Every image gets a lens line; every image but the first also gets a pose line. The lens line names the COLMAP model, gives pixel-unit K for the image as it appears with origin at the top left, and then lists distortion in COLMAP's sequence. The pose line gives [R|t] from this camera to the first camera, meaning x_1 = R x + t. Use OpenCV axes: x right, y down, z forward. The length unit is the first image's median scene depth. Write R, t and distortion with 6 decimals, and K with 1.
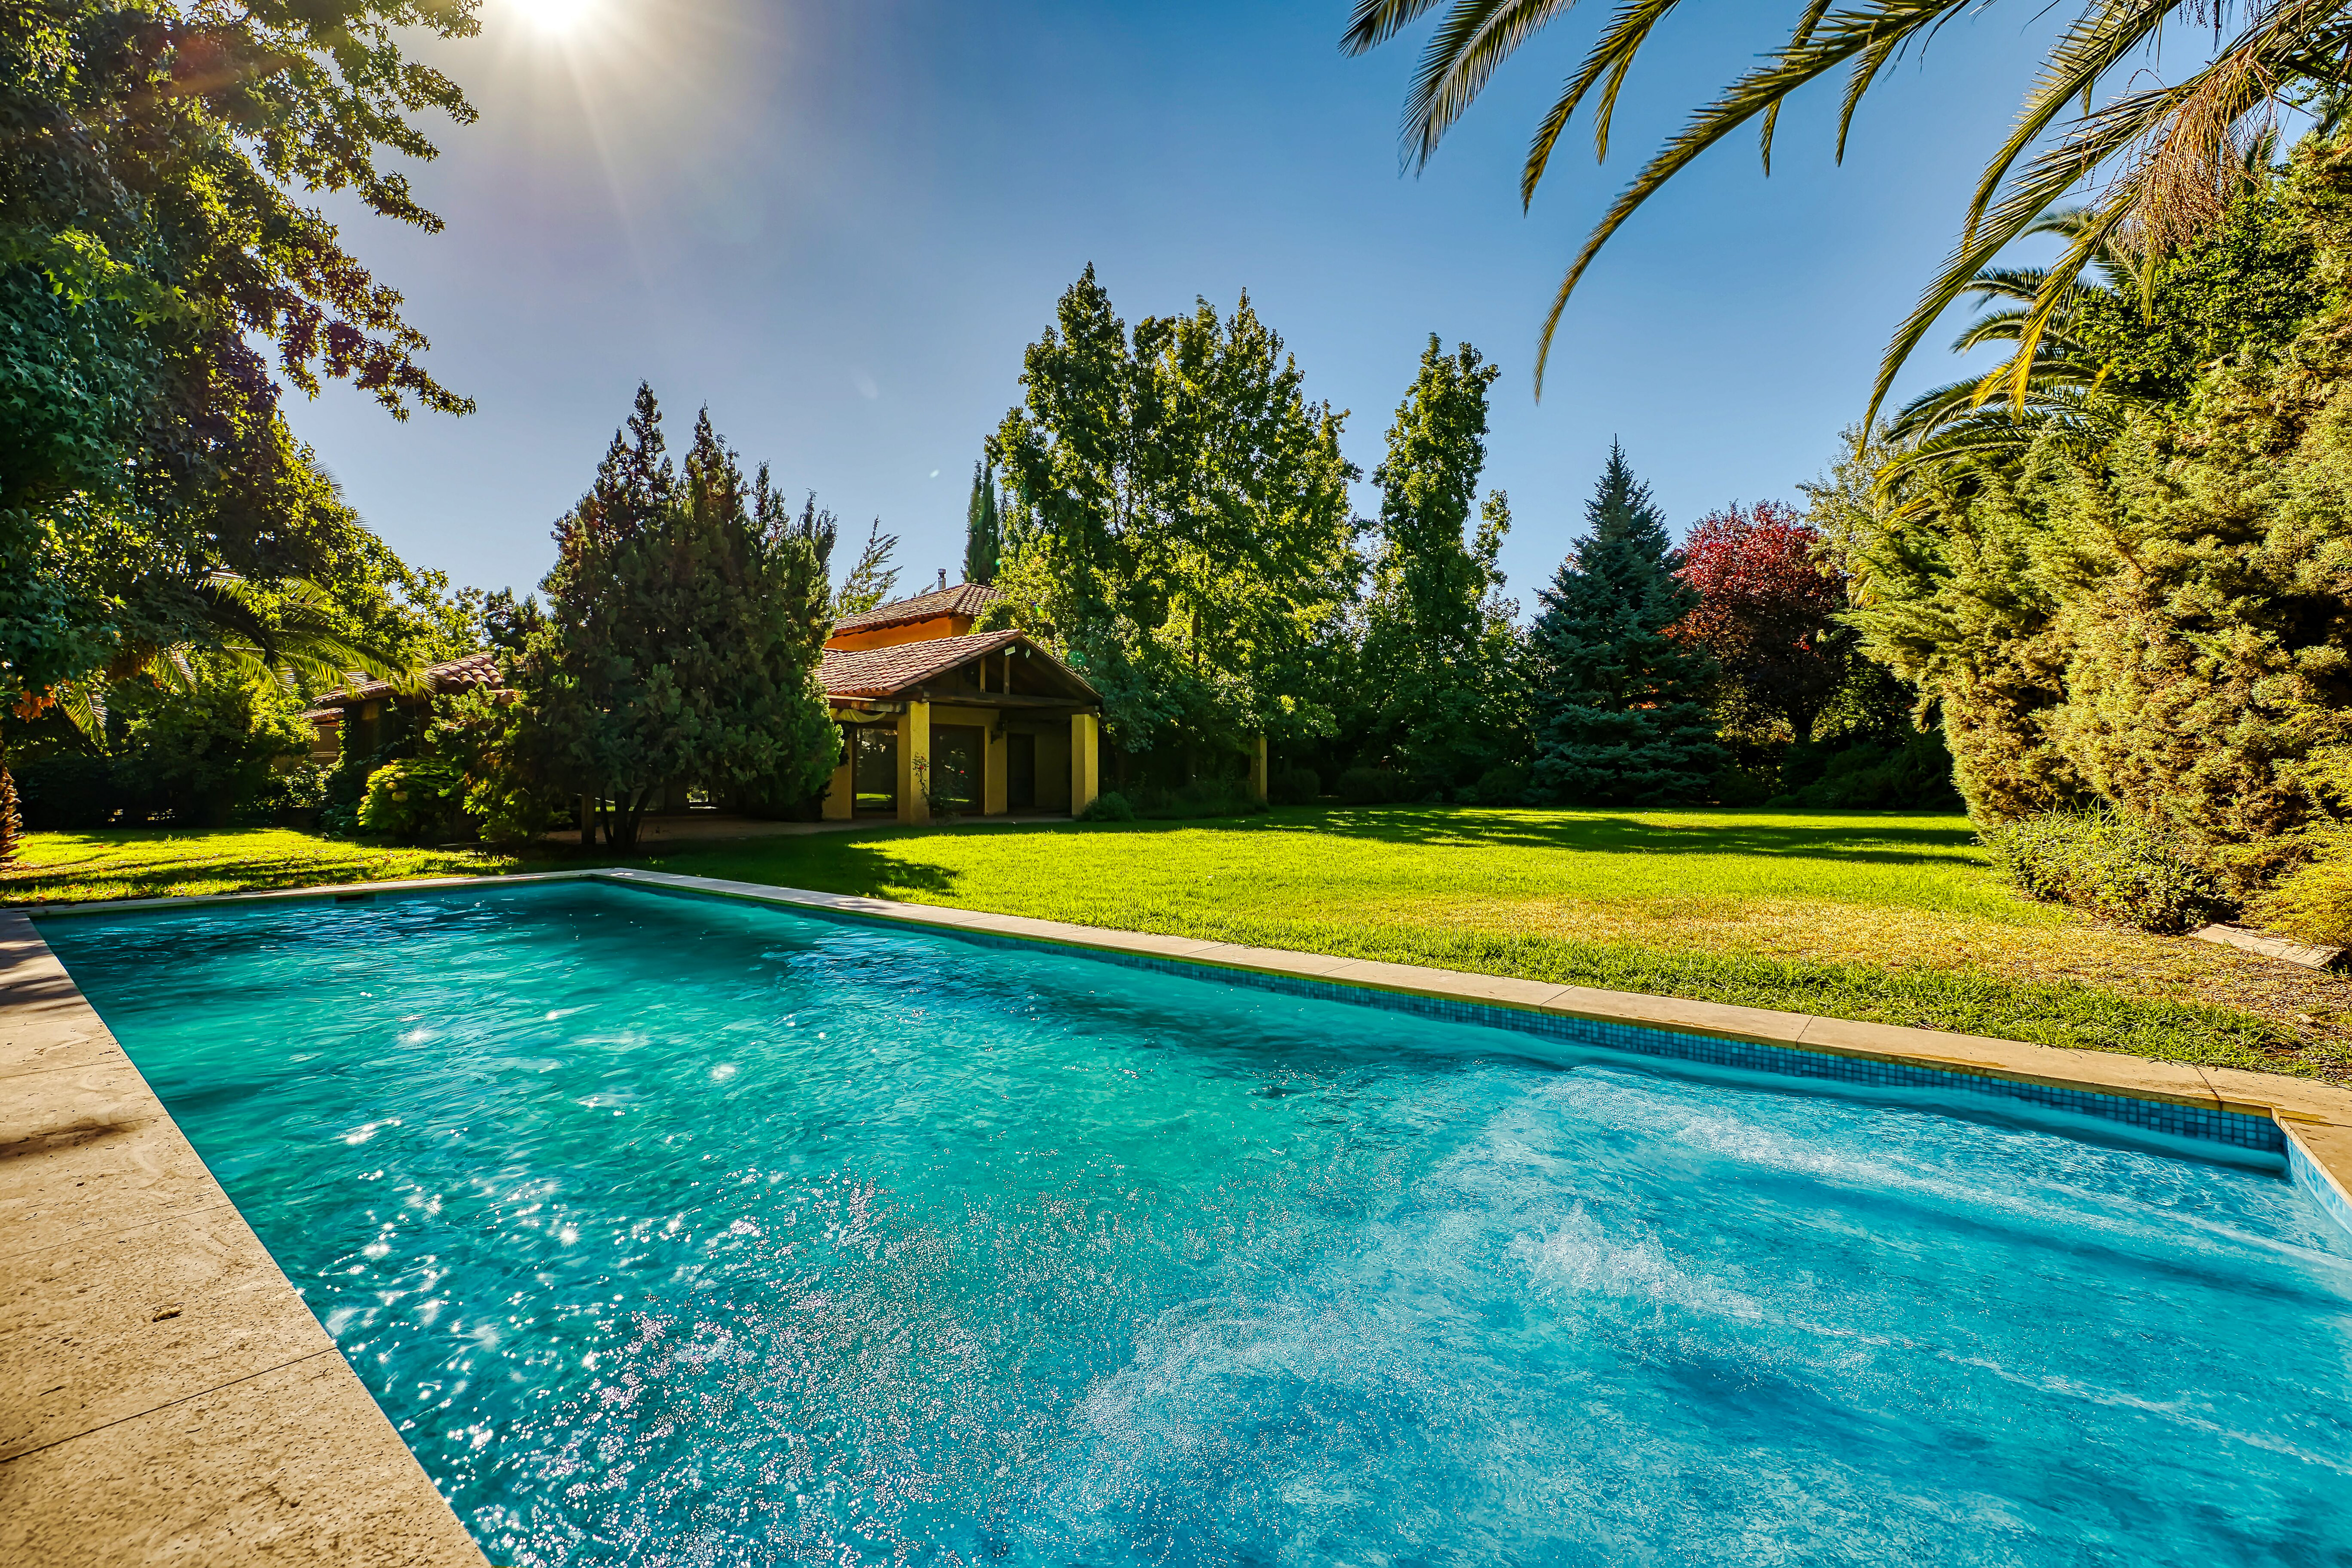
lens RADIAL K [[995.2, 0, 1175.9], [0, 995.2, 788.7], [0, 0, 1]] dist [-0.003537, -0.000288]
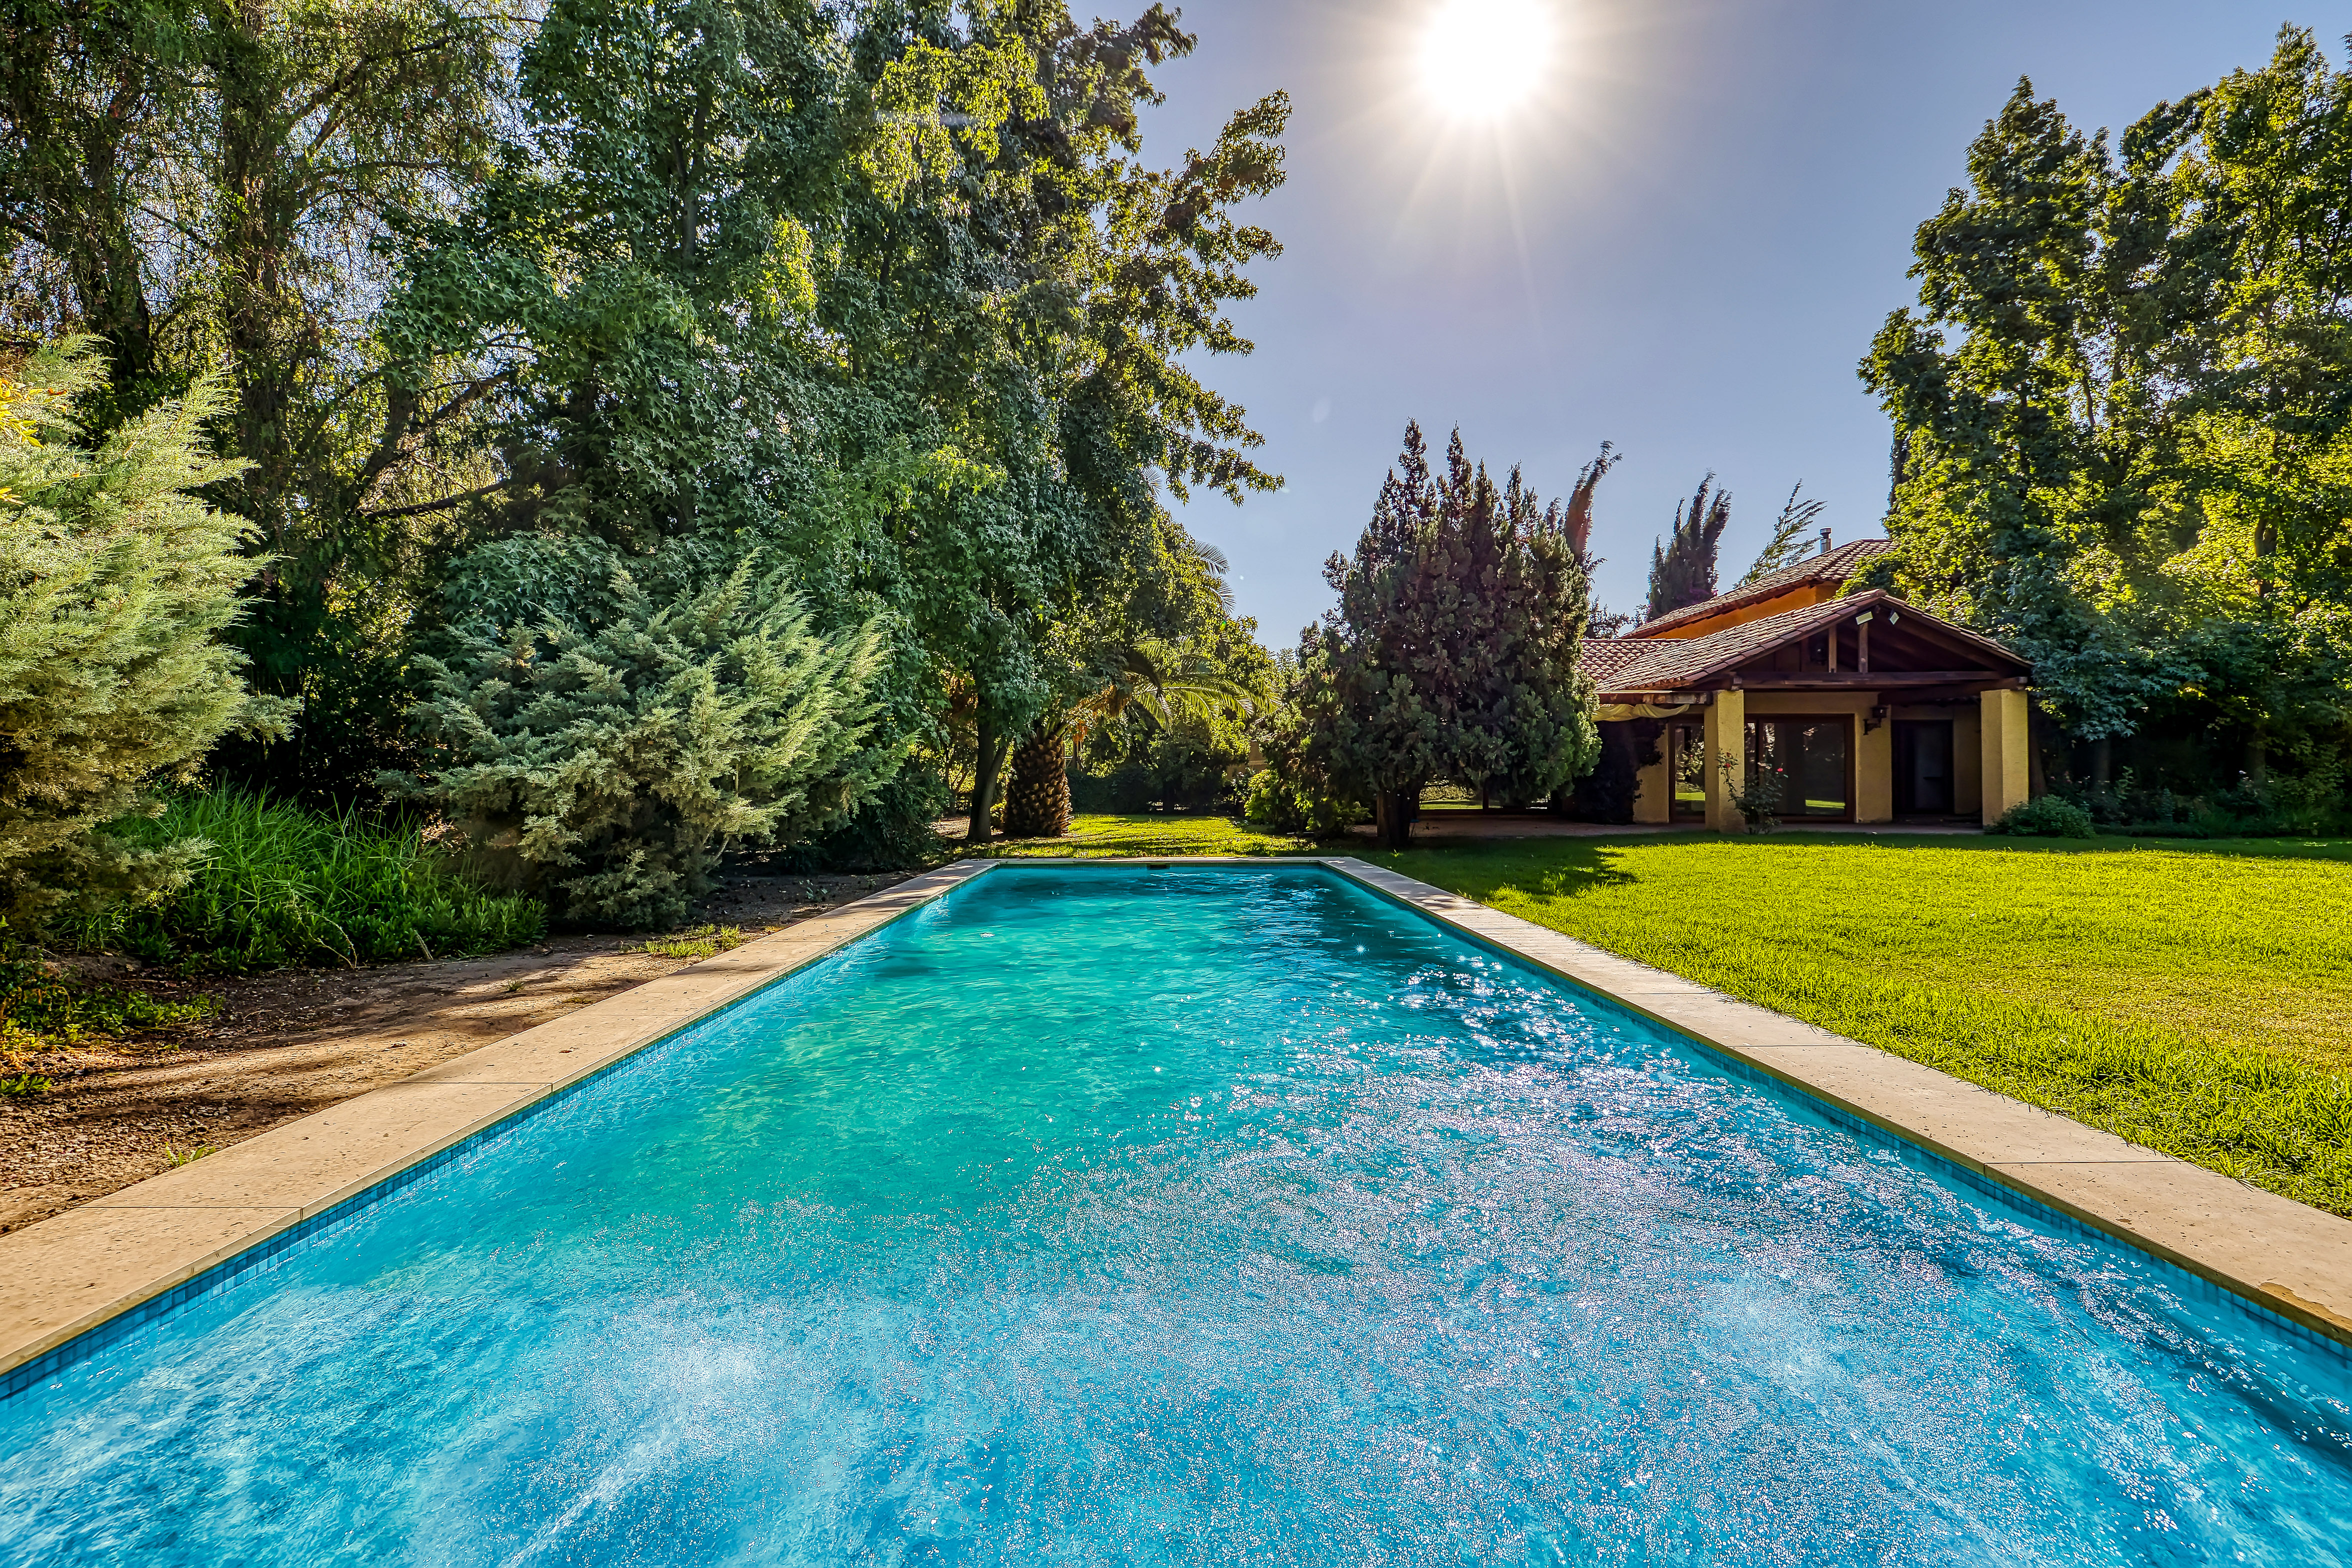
lens RADIAL K [[995.2, 0, 1174.8], [0, 995.2, 777.2], [0, 0, 1]] dist [-0.003537, -0.000288]
pose [[0.630883, -0.006477, -0.775851, 0.112725], [-0.003391, 0.999933, -0.011105, 0.000377], [0.775870, 0.009637, 0.630819, 0.074537]]
